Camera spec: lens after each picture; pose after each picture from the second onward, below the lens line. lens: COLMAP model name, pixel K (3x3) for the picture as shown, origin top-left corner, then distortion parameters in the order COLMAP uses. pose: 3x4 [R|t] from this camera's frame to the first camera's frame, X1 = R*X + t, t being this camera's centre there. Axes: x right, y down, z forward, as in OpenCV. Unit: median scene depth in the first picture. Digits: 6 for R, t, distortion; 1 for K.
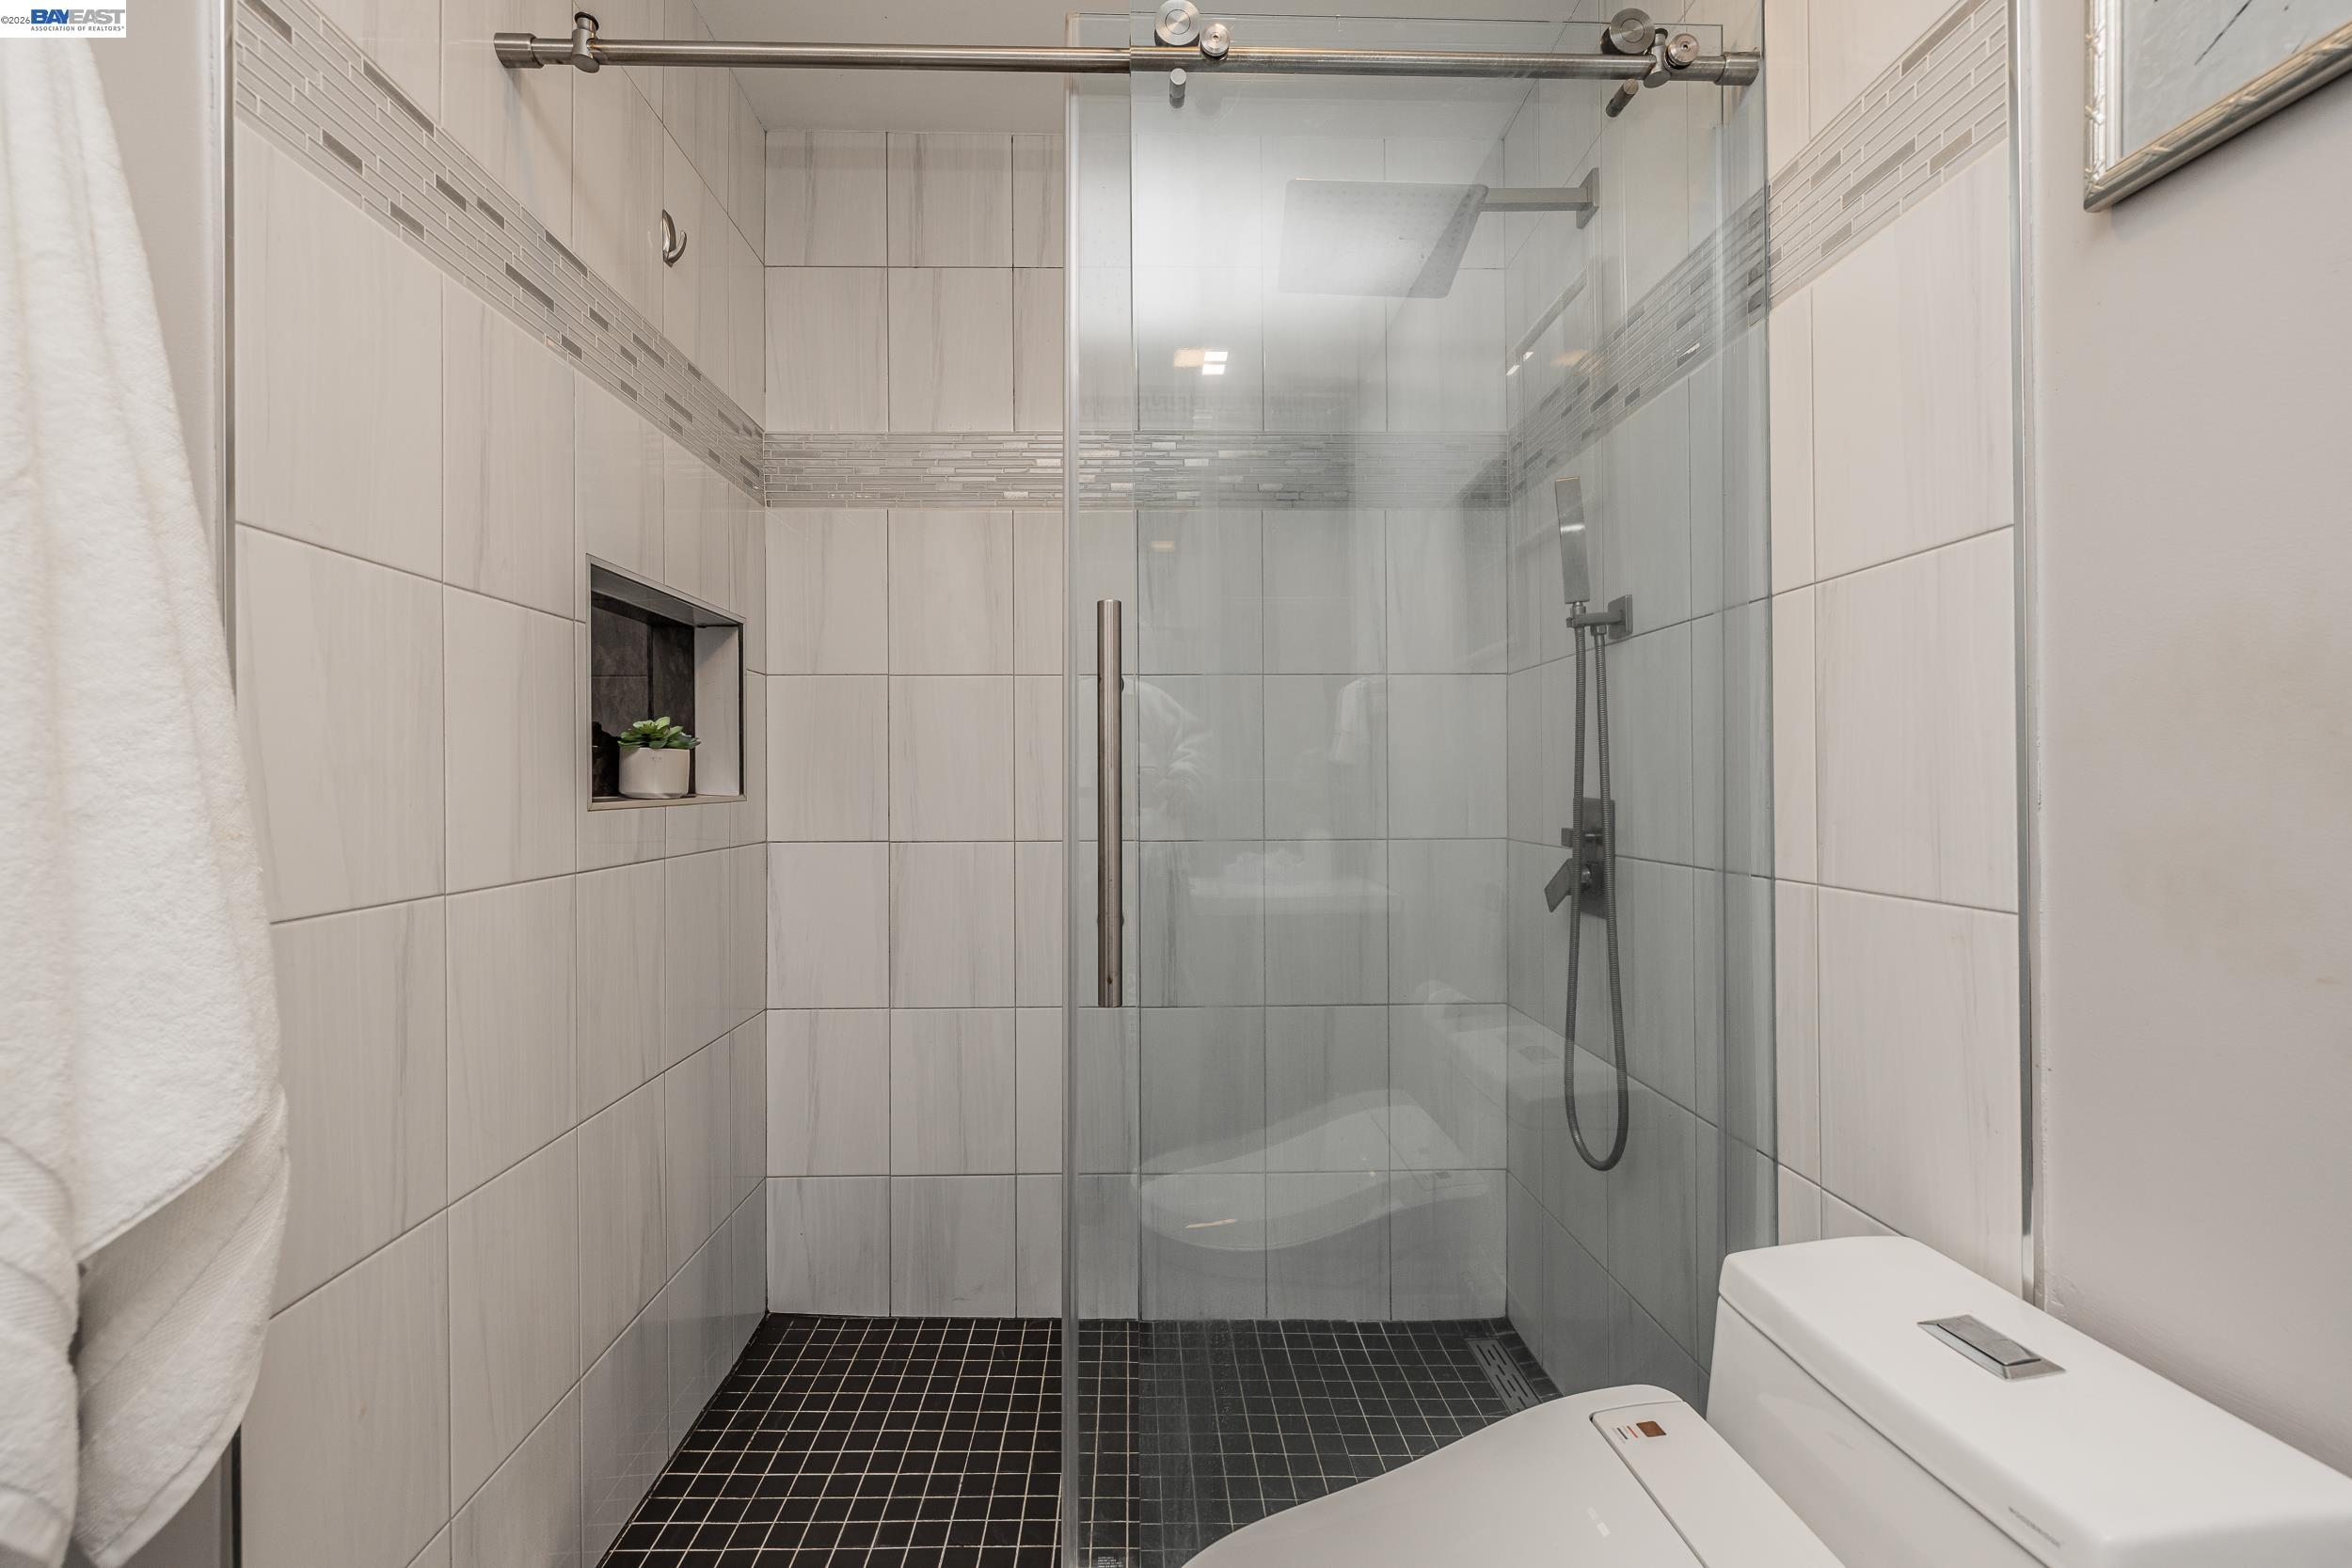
lens RADIAL K [[1021.2, 0, 1170.5], [0, 1021.2, 781.7], [0, 0, 1]] dist [-0.000793, 0.000562]
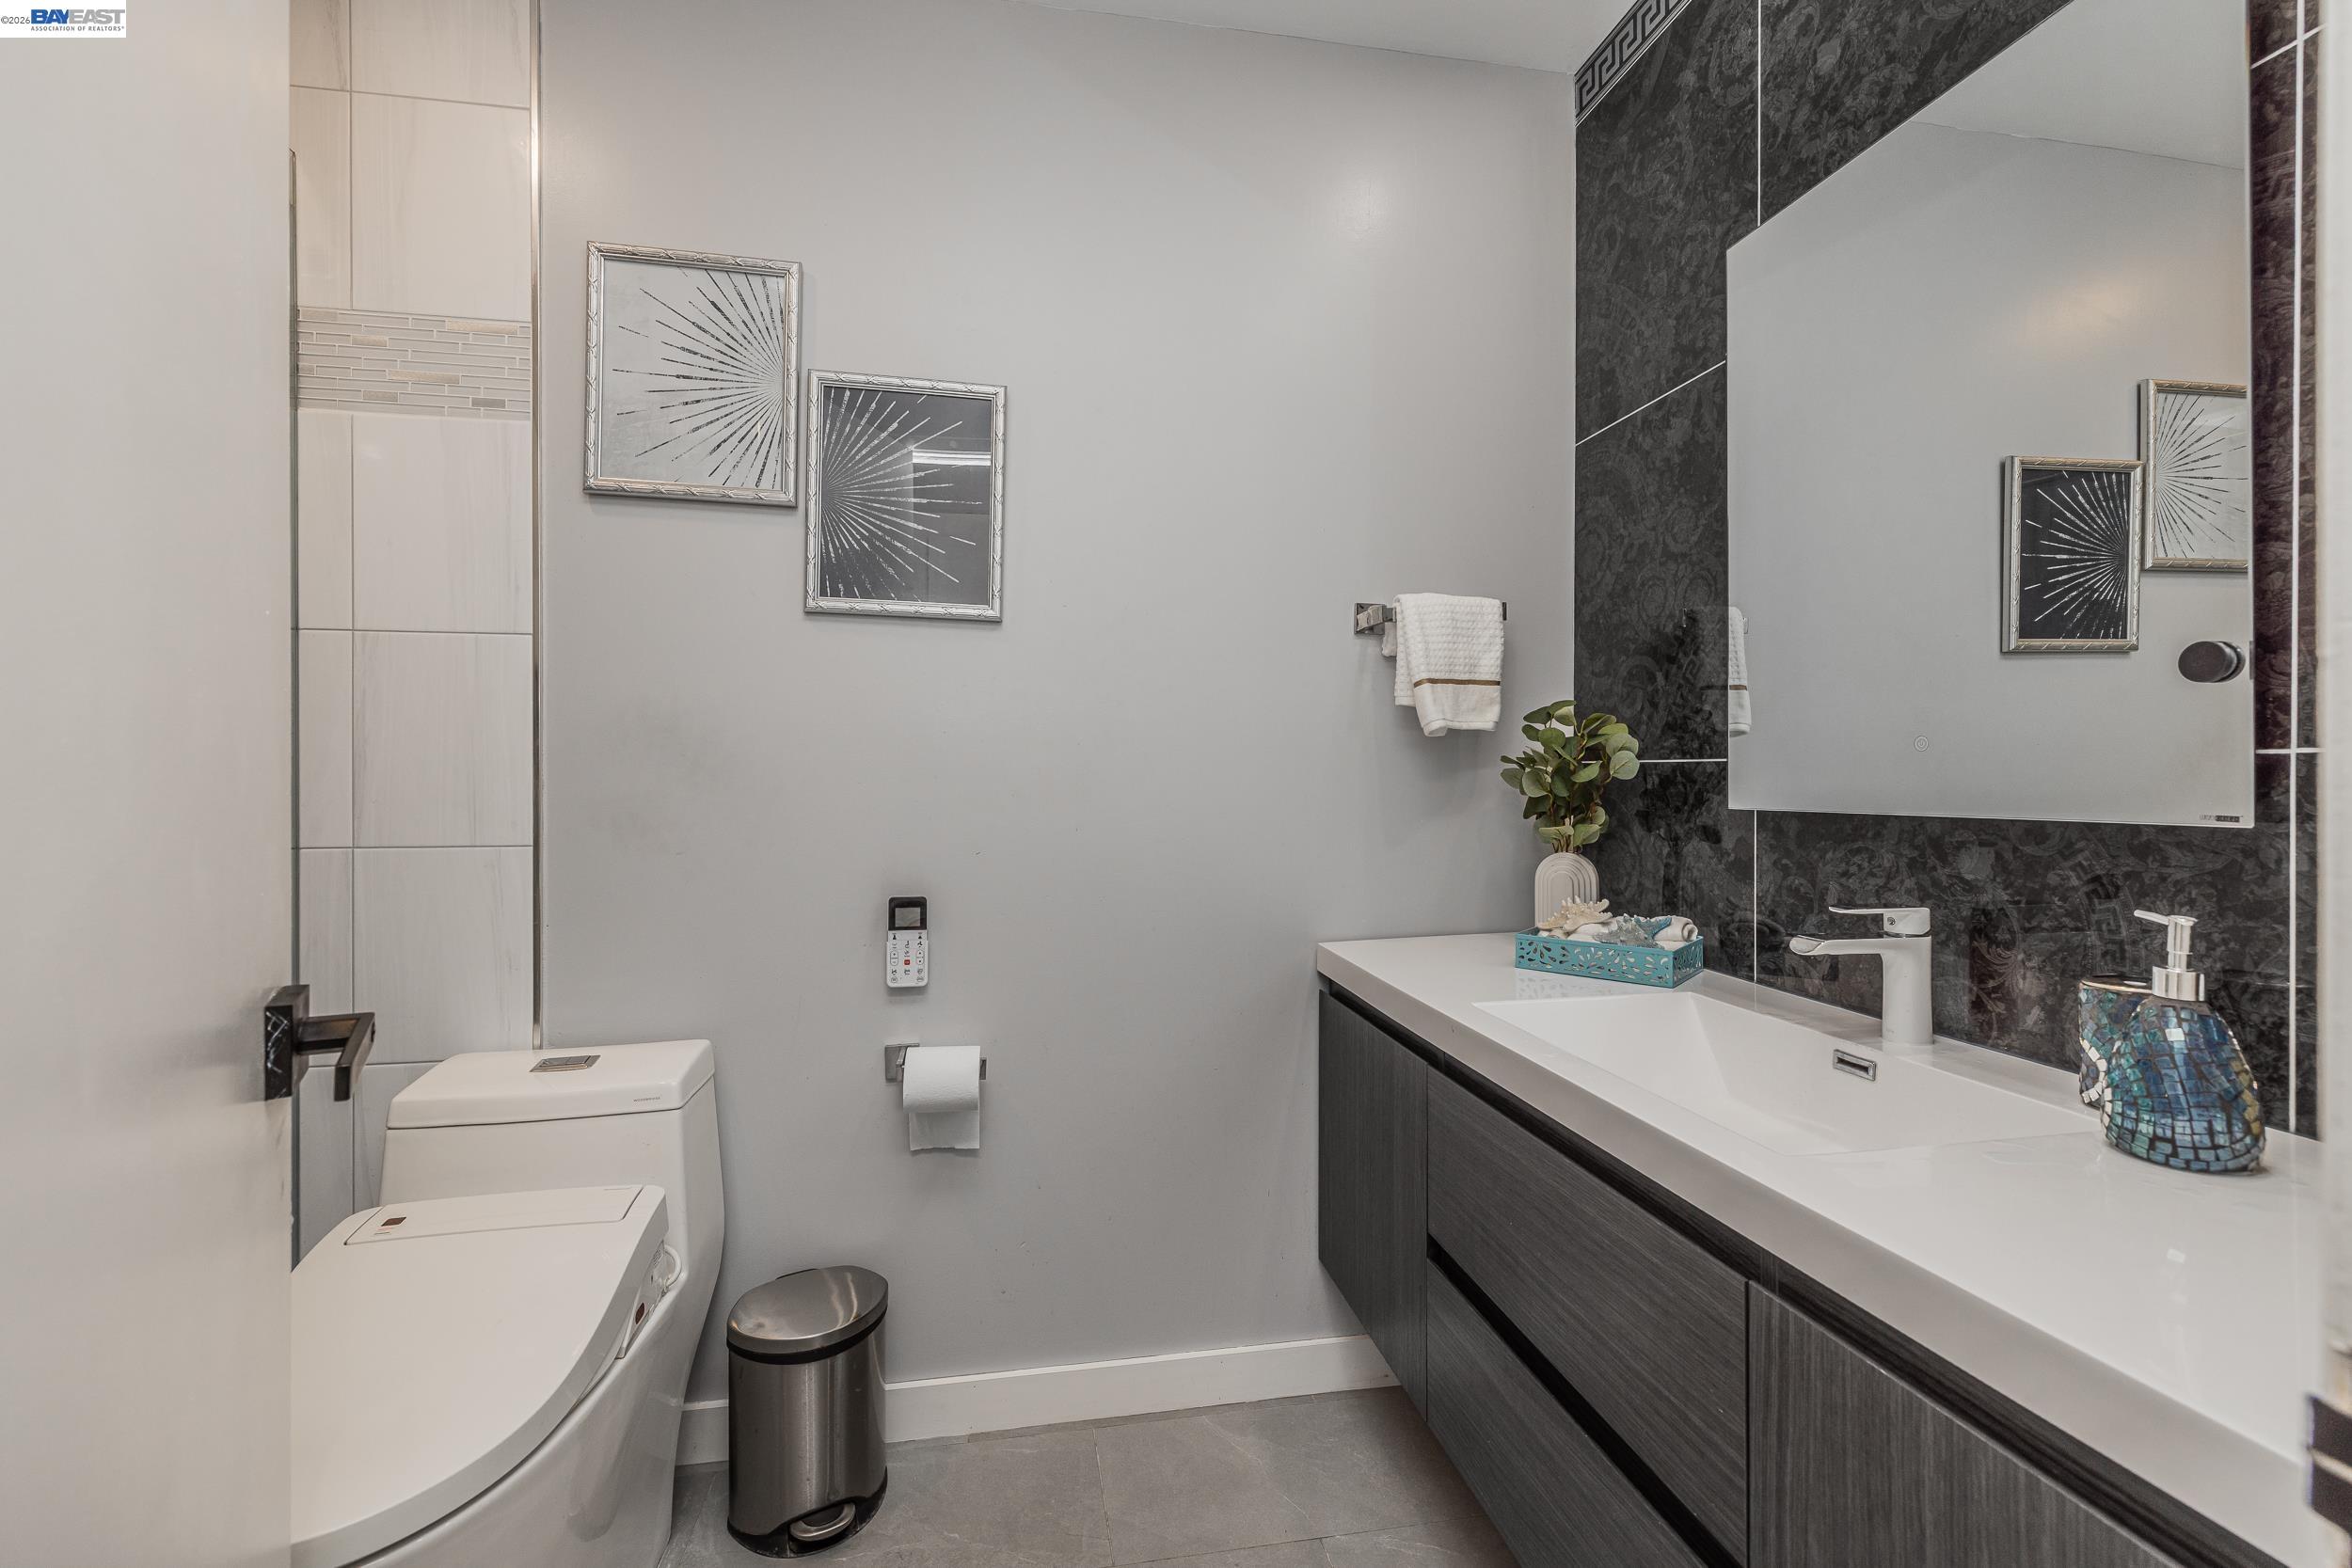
lens RADIAL K [[1021.2, 0, 1175.1], [0, 1021.2, 779.8], [0, 0, 1]] dist [-0.000793, 0.000562]
pose [[-0.153876, -0.002717, 0.988086, -1.094151], [-0.005459, 0.999983, 0.001900, 0.000465], [-0.988075, -0.005102, -0.153888, 0.131746]]
